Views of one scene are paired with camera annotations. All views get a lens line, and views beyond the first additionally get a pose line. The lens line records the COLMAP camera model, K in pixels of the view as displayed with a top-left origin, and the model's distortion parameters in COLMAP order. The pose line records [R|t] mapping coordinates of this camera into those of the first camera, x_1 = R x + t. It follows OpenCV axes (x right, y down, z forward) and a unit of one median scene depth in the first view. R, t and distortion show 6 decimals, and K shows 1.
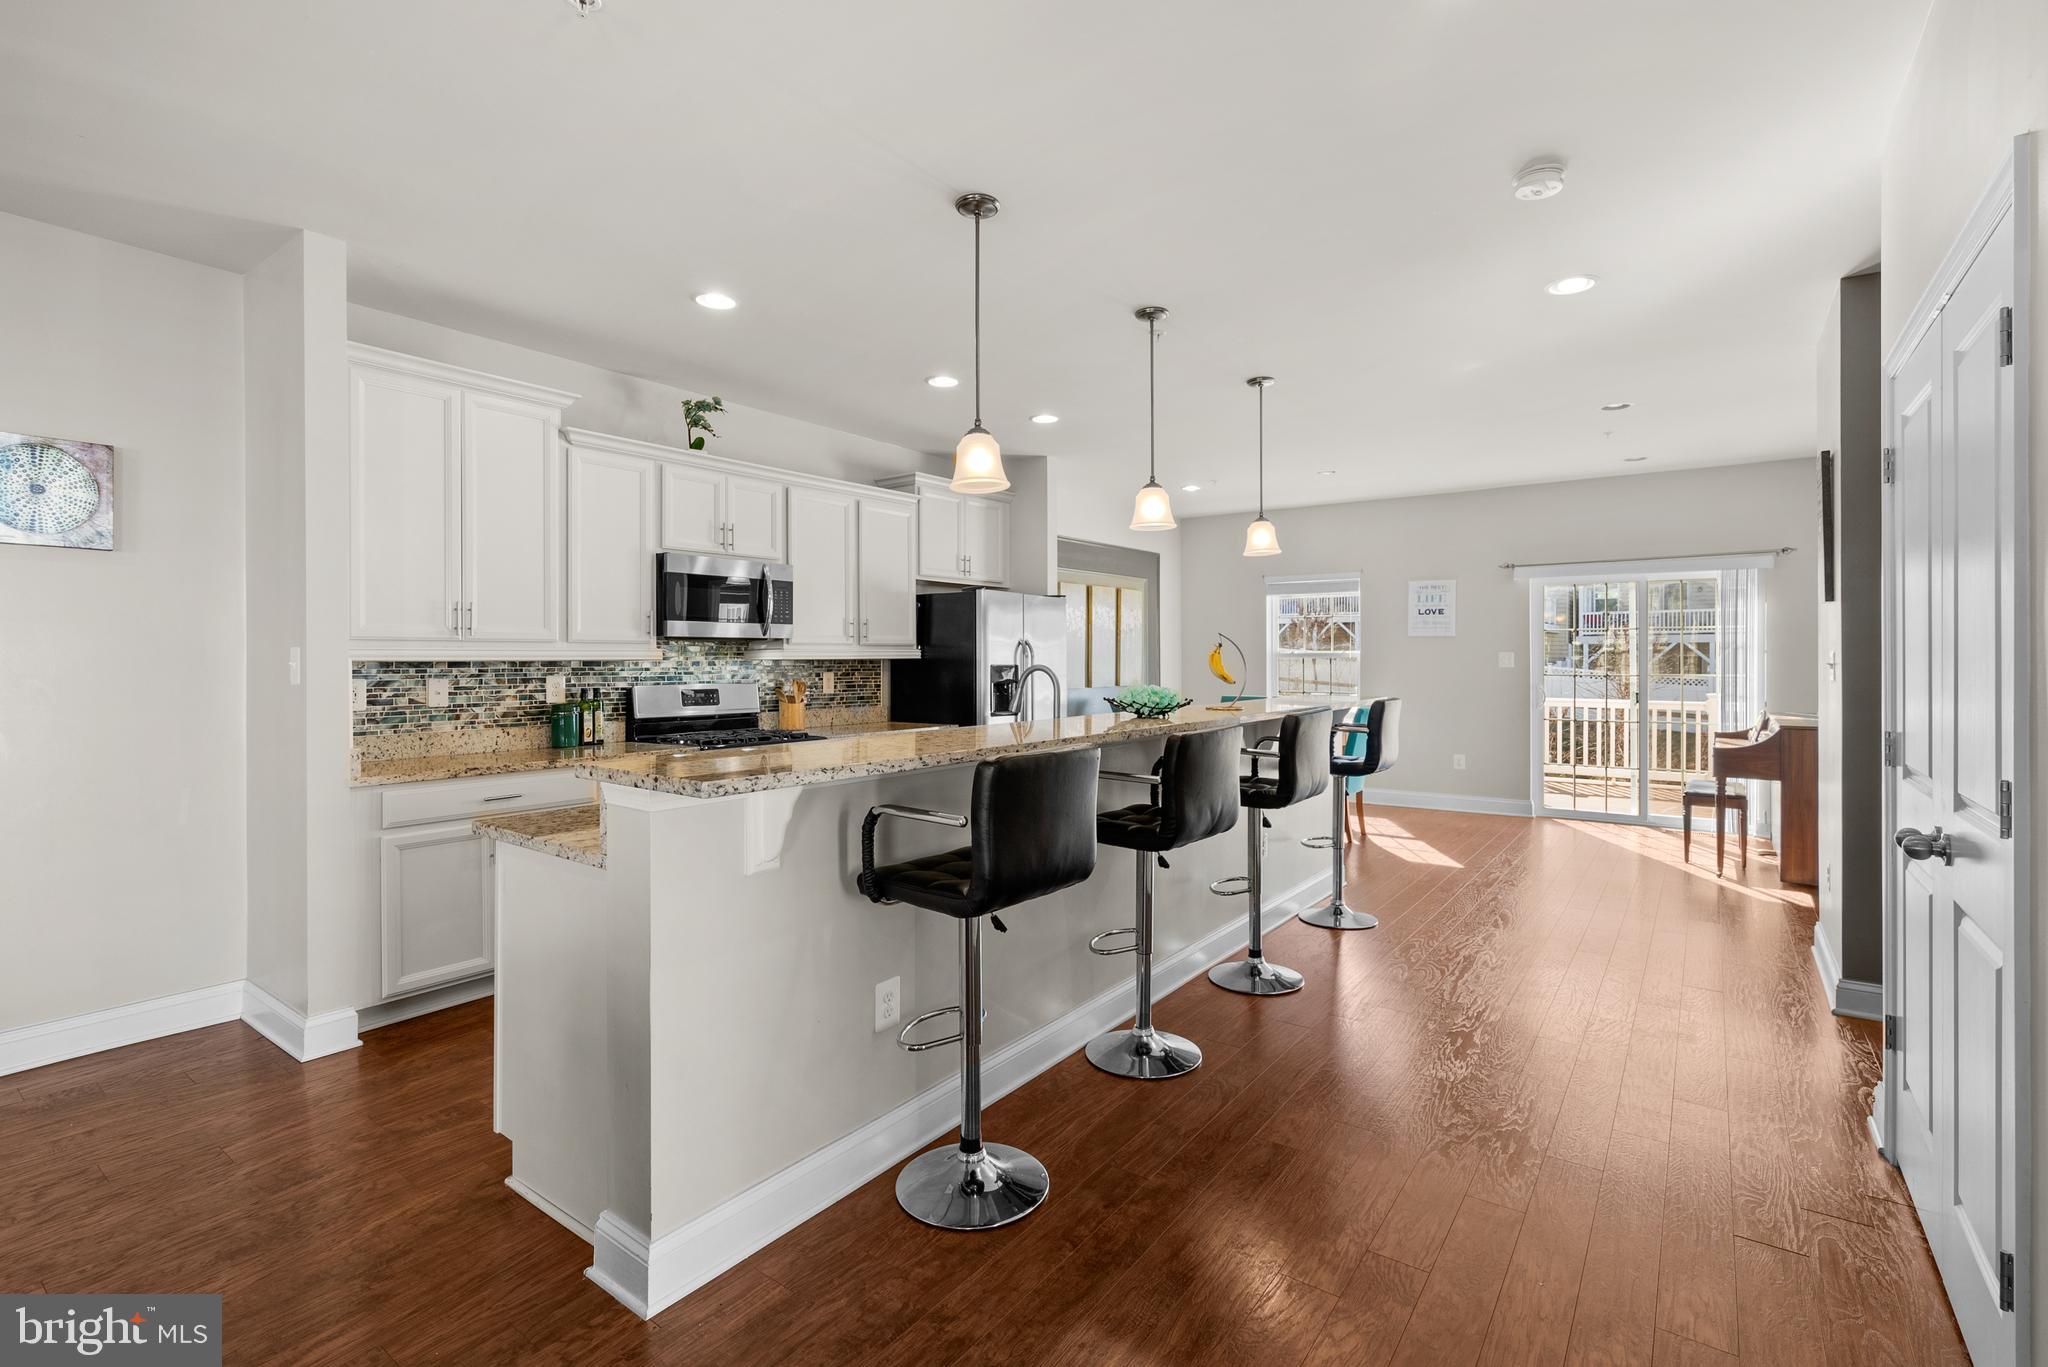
lens RADIAL K [[937.2, 0, 1040.4], [0, 937.2, 657.7], [0, 0, 1]] dist [0.005160, 0.000632]
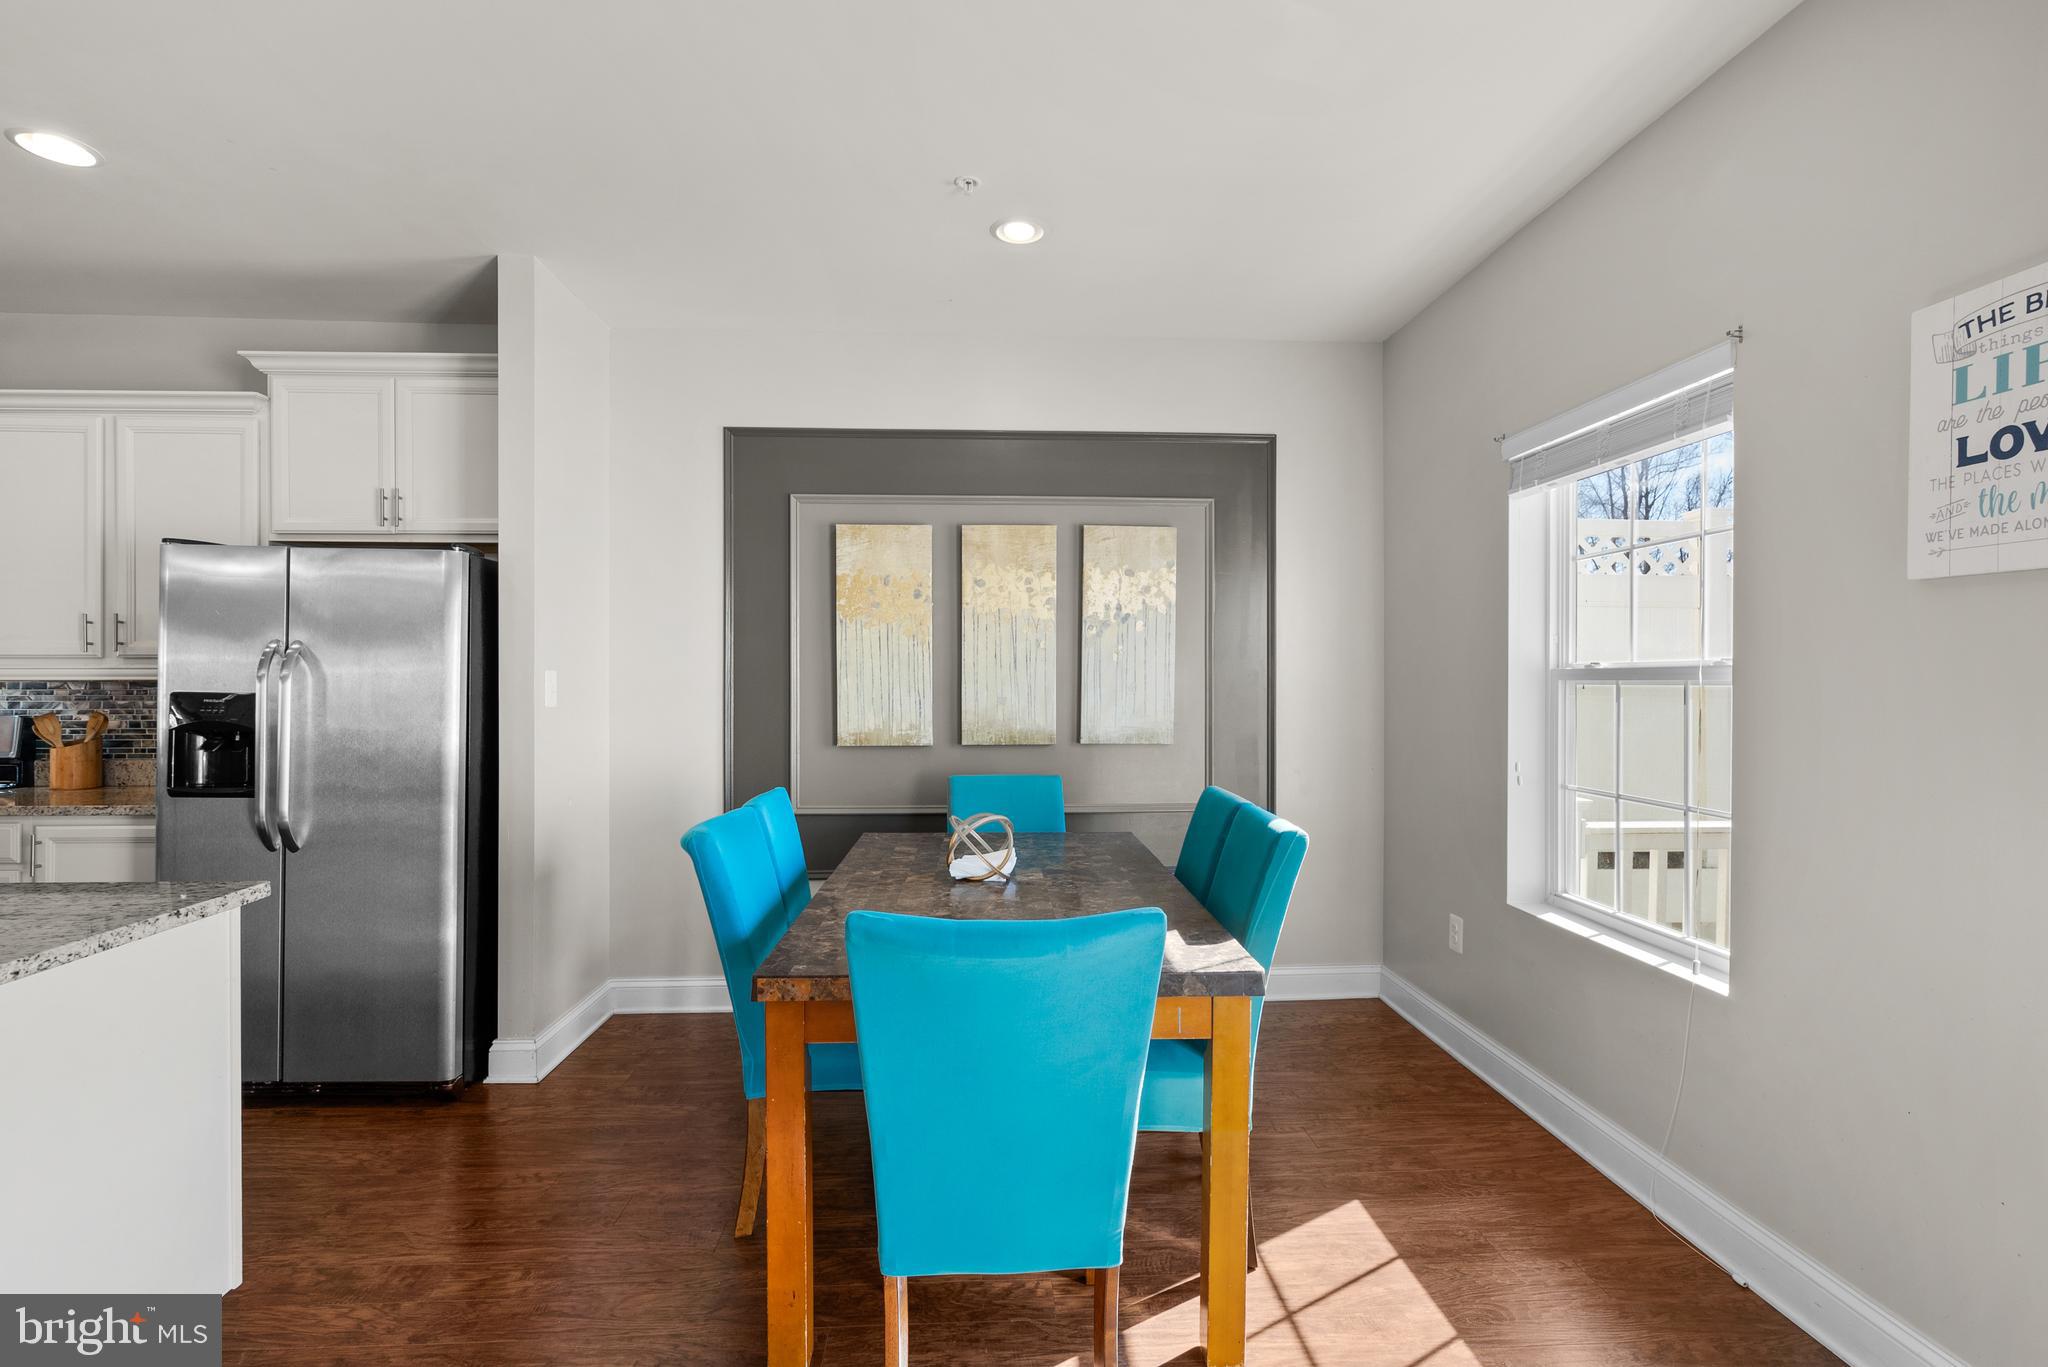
lens RADIAL K [[944.0, 0, 1025.5], [0, 944.0, 688.8], [0, 0, 1]] dist [-0.001328, 0.000643]
pose [[0.626586, 0.009009, -0.779300, 0.451005], [-0.002939, 0.999953, 0.009197, -0.000393], [0.779347, -0.003473, 0.626584, 0.748278]]
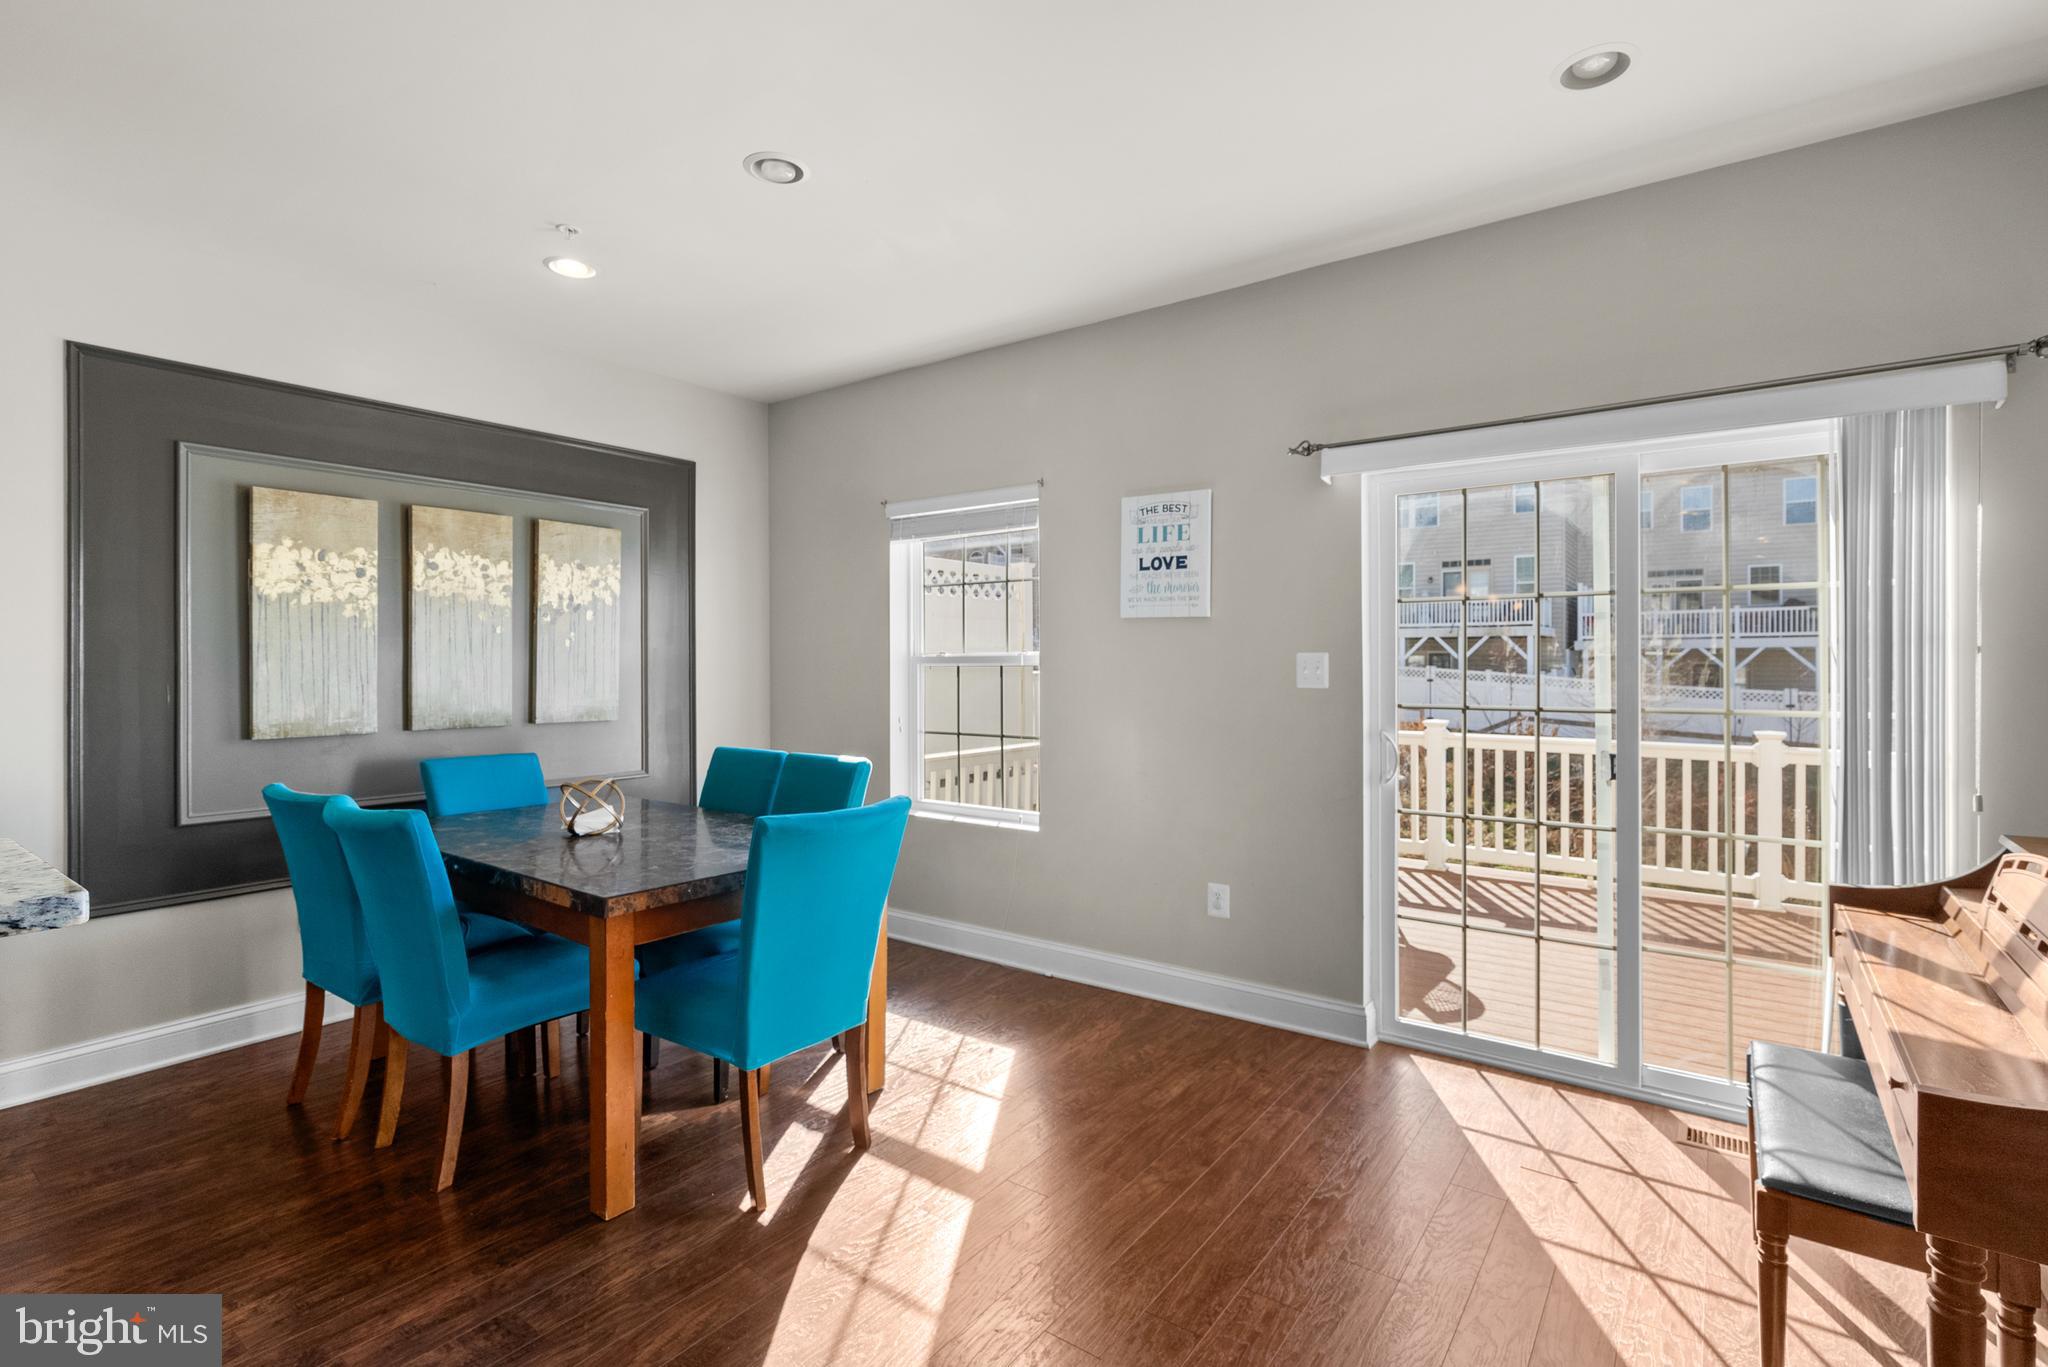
lens RADIAL K [[930.7, 0, 1043.8], [0, 930.7, 666.6], [0, 0, 1]] dist [-0.001719, 0.000389]
pose [[0.999946, 0.000622, -0.010327, 0.374387], [-0.000609, 0.999999, 0.001224, 0.000088], [0.010328, -0.001218, 0.999946, 0.568357]]
